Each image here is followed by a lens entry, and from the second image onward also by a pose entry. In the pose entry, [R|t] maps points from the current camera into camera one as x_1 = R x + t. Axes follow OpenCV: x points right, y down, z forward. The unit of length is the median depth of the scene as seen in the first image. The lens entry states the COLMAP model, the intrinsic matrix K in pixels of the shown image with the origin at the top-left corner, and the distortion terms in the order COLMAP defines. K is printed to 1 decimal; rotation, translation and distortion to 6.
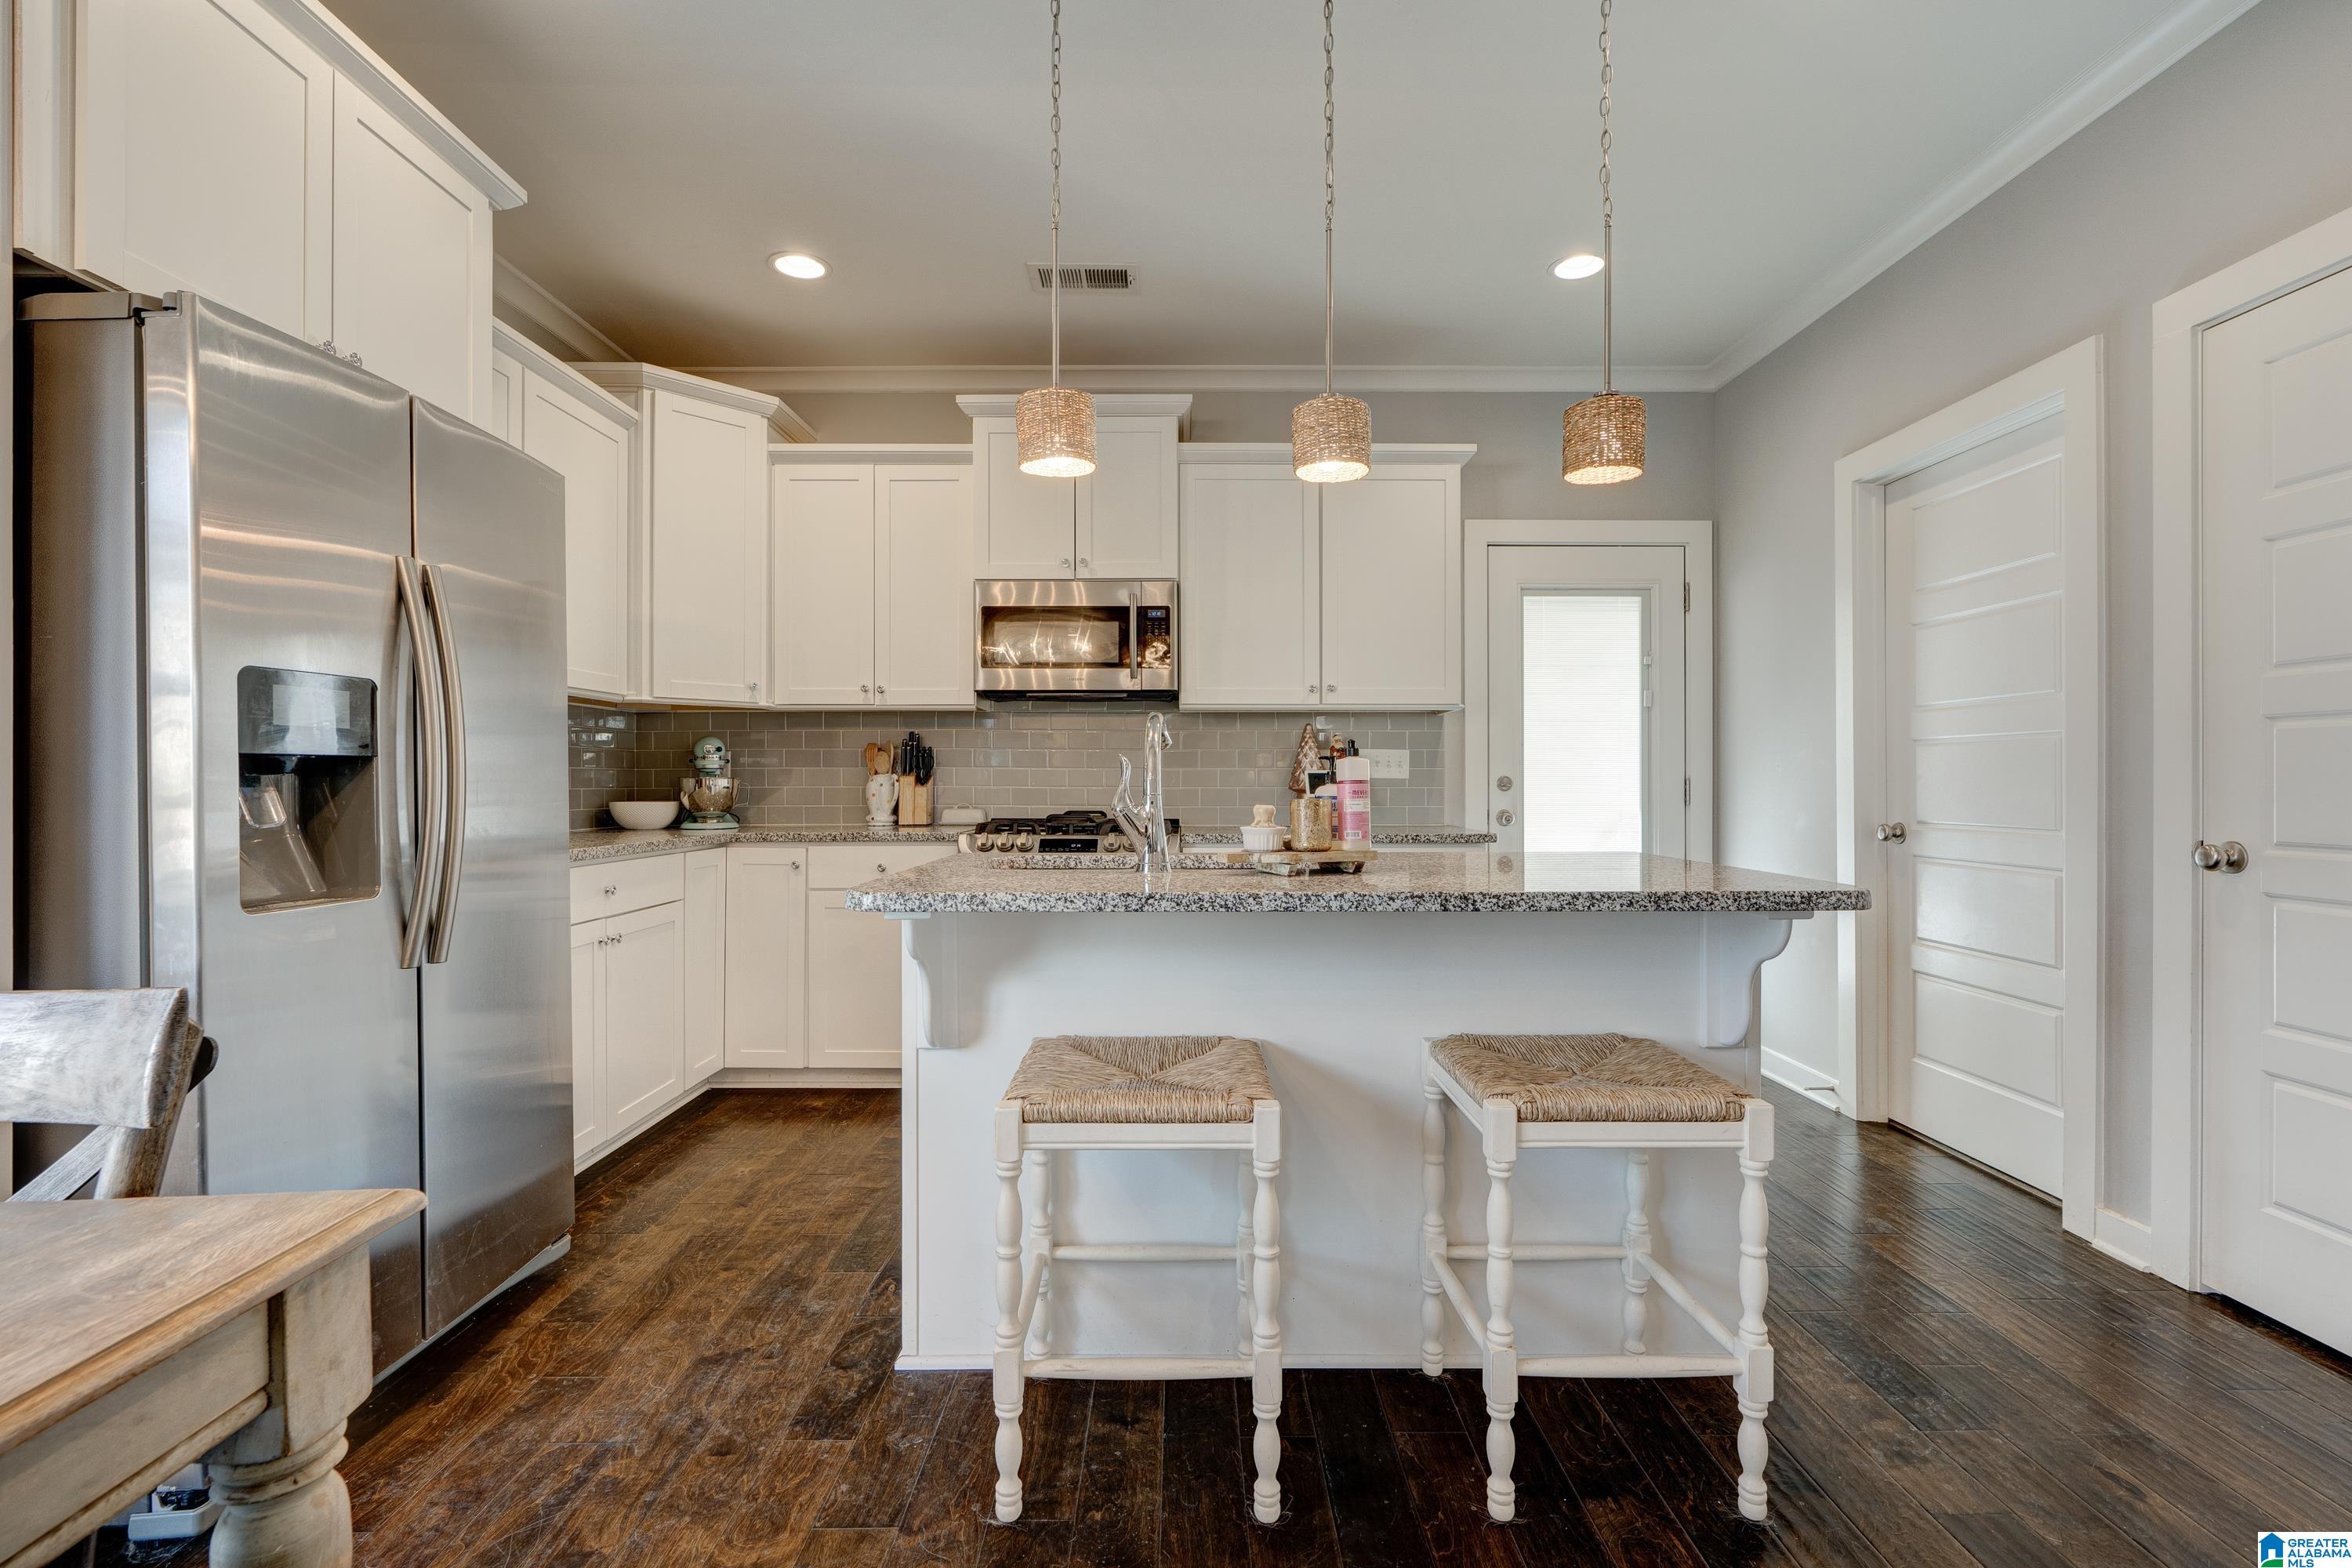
lens RADIAL K [[1068.4, 0, 1176.3], [0, 1068.4, 772.7], [0, 0, 1]] dist [-0.008036, 0.002995]
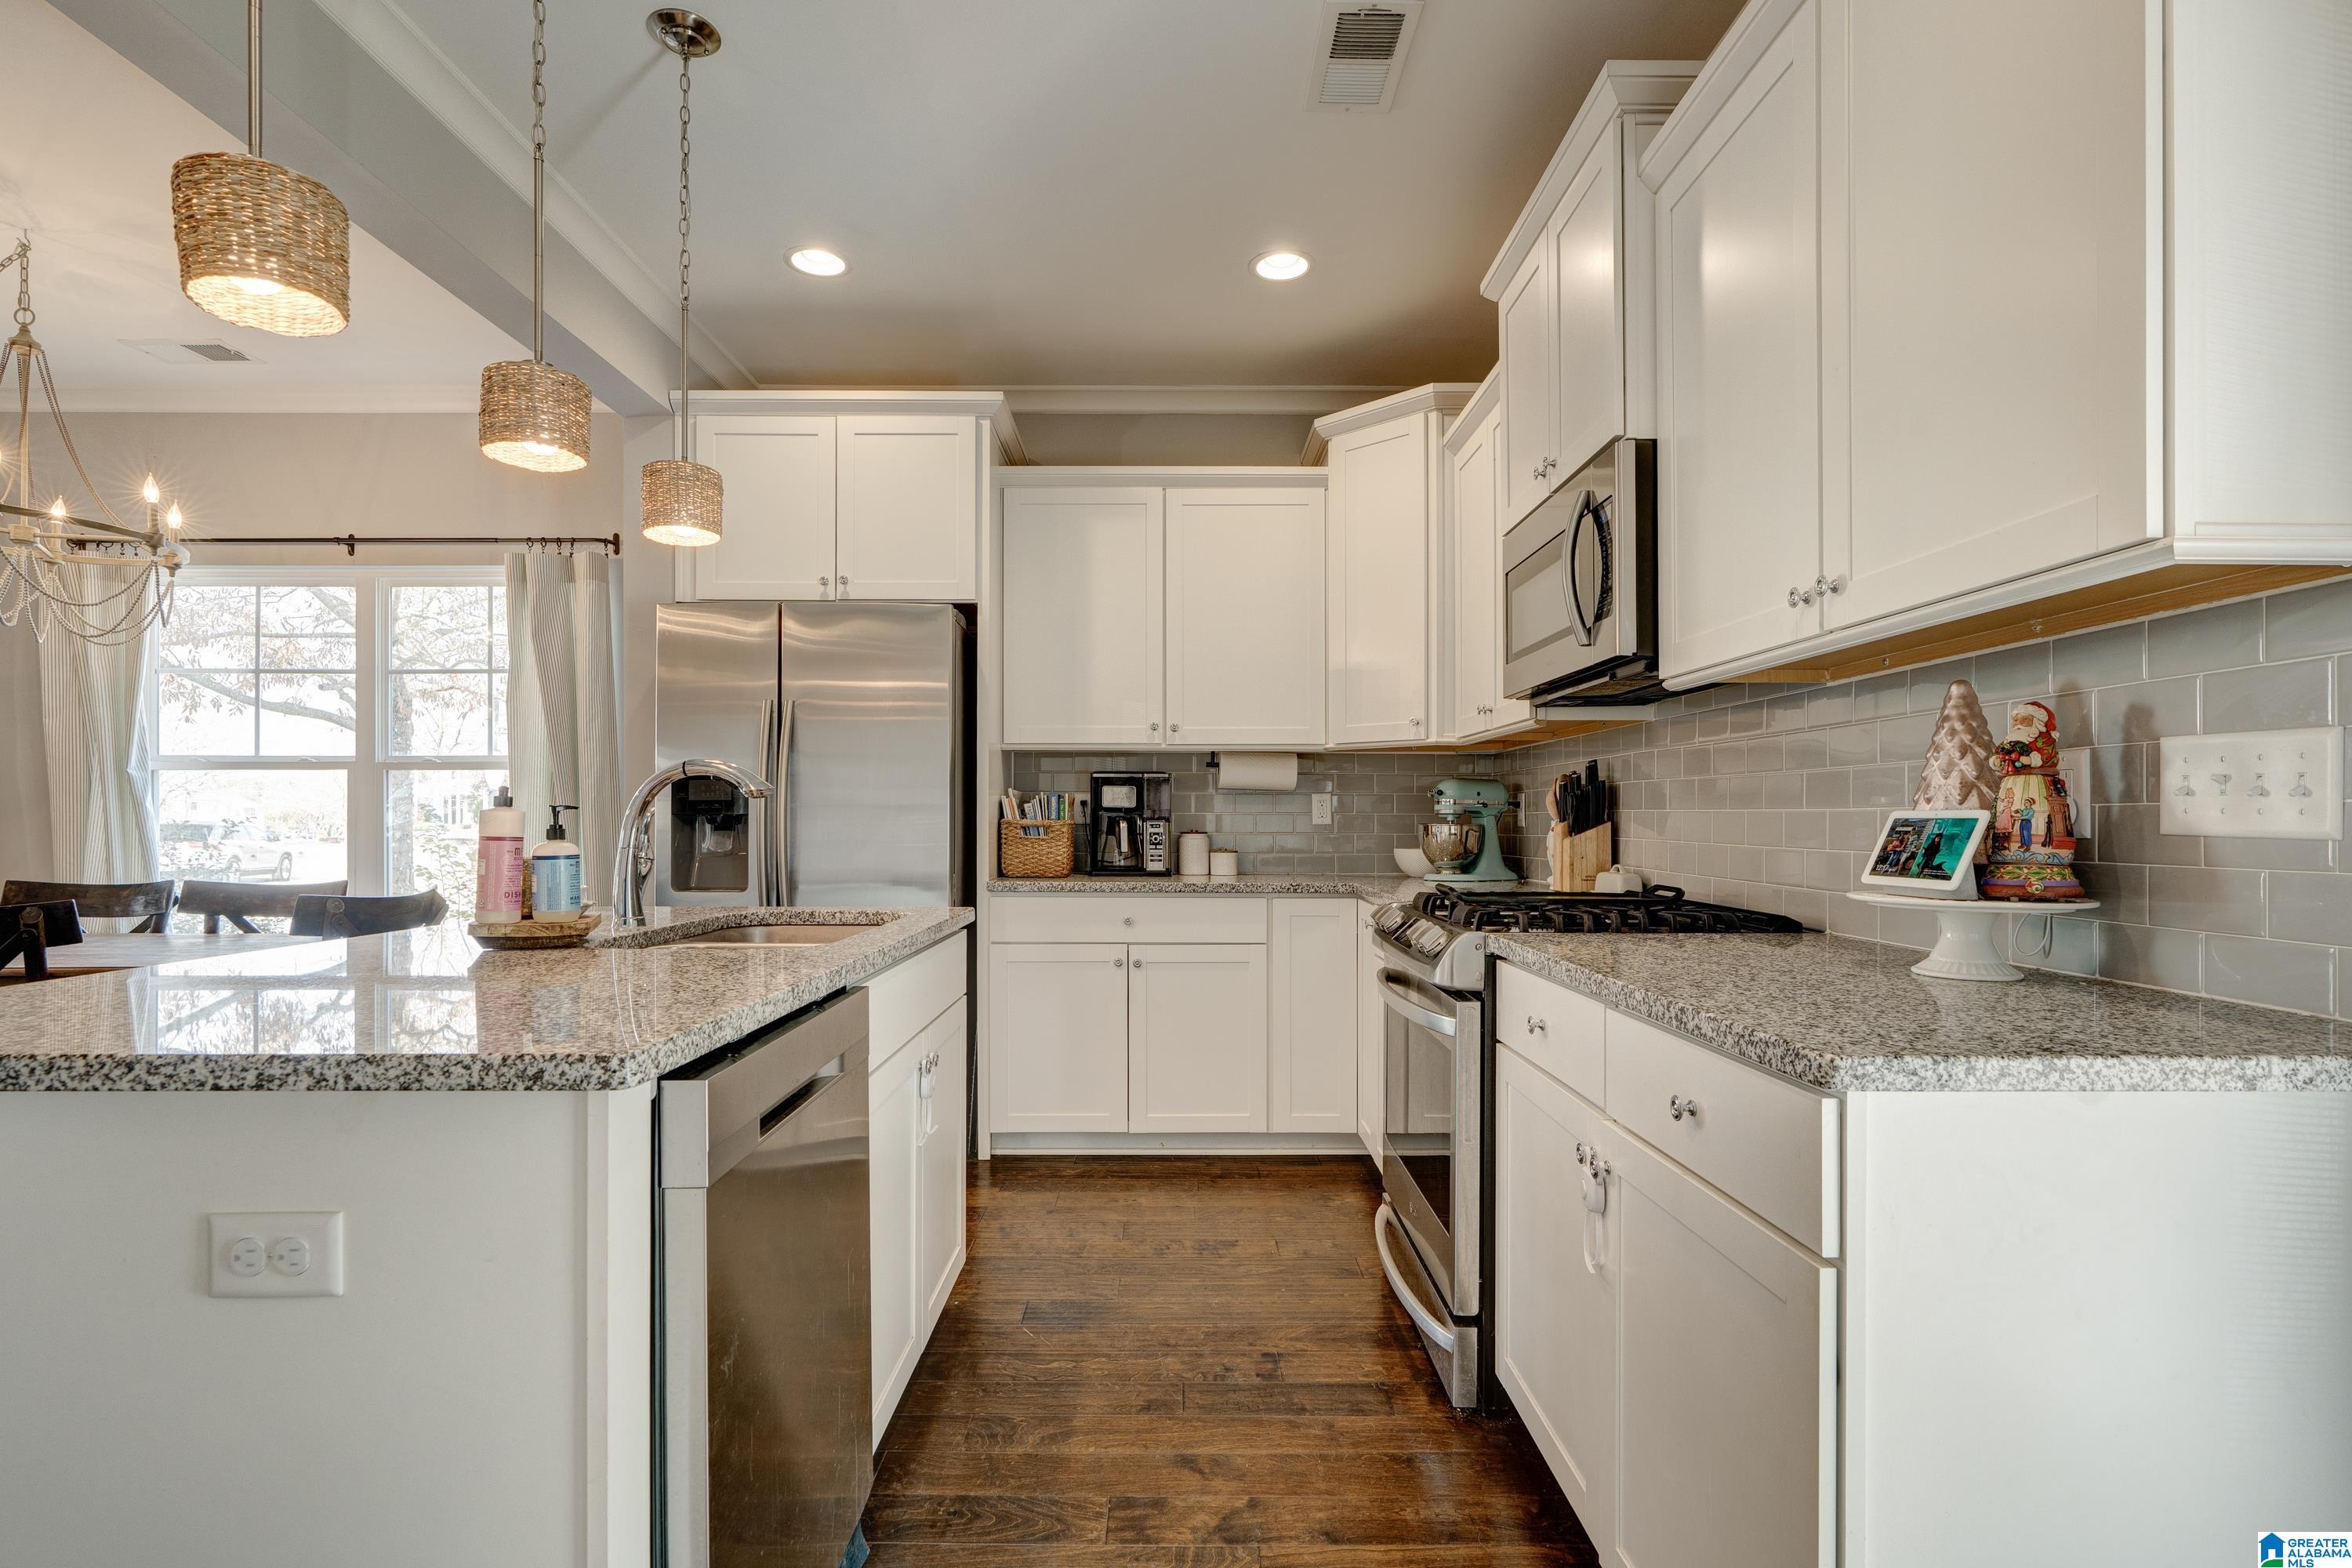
lens RADIAL K [[1126.1, 0, 1180.6], [0, 1126.1, 816.9], [0, 0, 1]] dist [-0.004312, 0.002528]
pose [[0.007871, -0.002152, -0.999967, 0.533215], [0.006232, 0.999978, -0.002103, -0.000481], [0.999950, -0.006215, 0.007884, 0.787384]]
